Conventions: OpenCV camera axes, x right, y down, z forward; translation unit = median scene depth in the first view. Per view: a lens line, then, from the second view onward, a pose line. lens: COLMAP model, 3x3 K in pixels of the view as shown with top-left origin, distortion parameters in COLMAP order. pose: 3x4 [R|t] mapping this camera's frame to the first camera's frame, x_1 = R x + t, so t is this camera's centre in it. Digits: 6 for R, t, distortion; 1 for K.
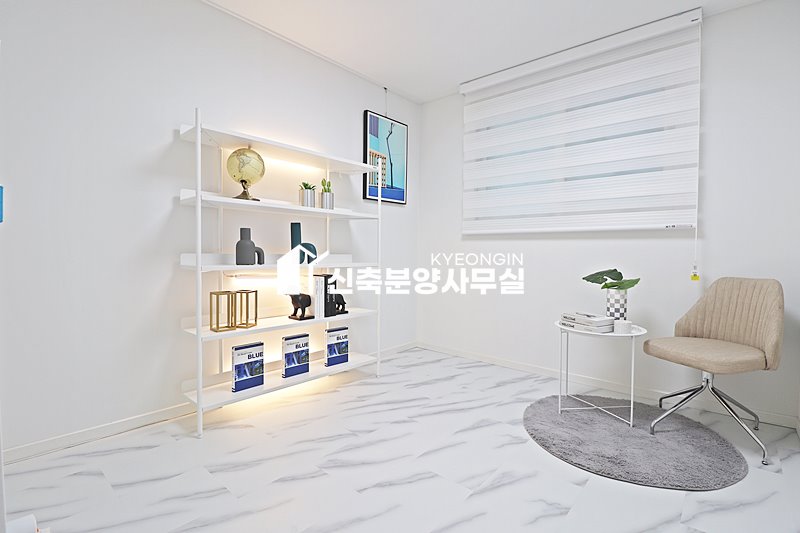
lens RADIAL K [[375.1, 0, 403.4], [0, 375.1, 260.4], [0, 0, 1]] dist [-0.010102, -0.000389]
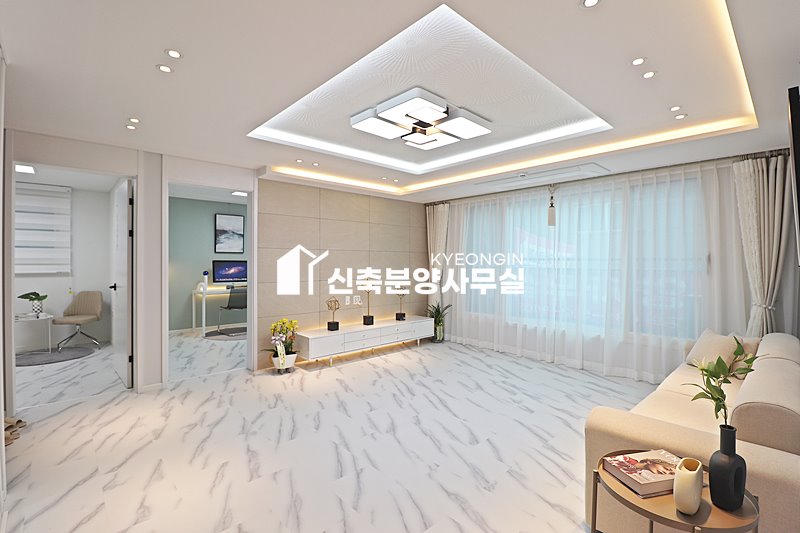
lens RADIAL K [[365.2, 0, 400.0], [0, 365.2, 266.5], [0, 0, 1]] dist [-0.003047, -0.000337]
pose [[0.072654, -0.020056, 0.997156, -1.494245], [0.005011, 0.999793, 0.019744, -0.164706], [-0.997345, 0.003563, 0.072739, -1.392995]]
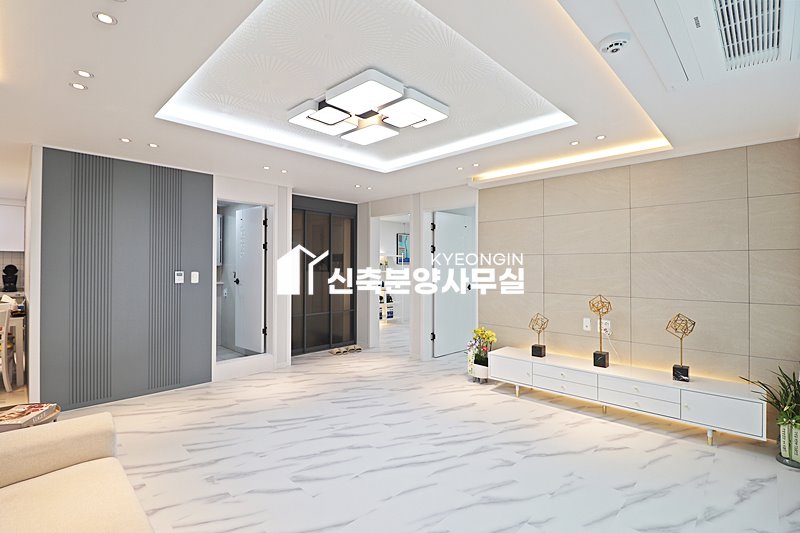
lens RADIAL K [[375.1, 0, 403.4], [0, 375.1, 260.4], [0, 0, 1]] dist [-0.010102, -0.000389]
pose [[0.999915, -0.007184, -0.010841, -0.030791], [0.006914, 0.999670, -0.024749, -0.154822], [0.011015, 0.024672, 0.999635, -2.573299]]
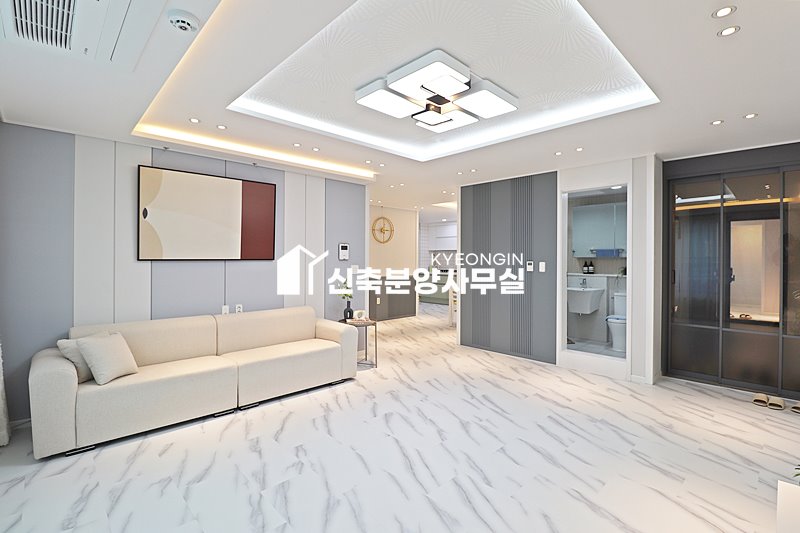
lens RADIAL K [[375.1, 0, 403.4], [0, 375.1, 260.4], [0, 0, 1]] dist [-0.010102, -0.000389]
pose [[-0.046576, -0.004442, -0.998905, 1.028037], [-0.012078, 0.999920, -0.003884, -0.142658], [0.998842, 0.011884, -0.046626, -1.429815]]
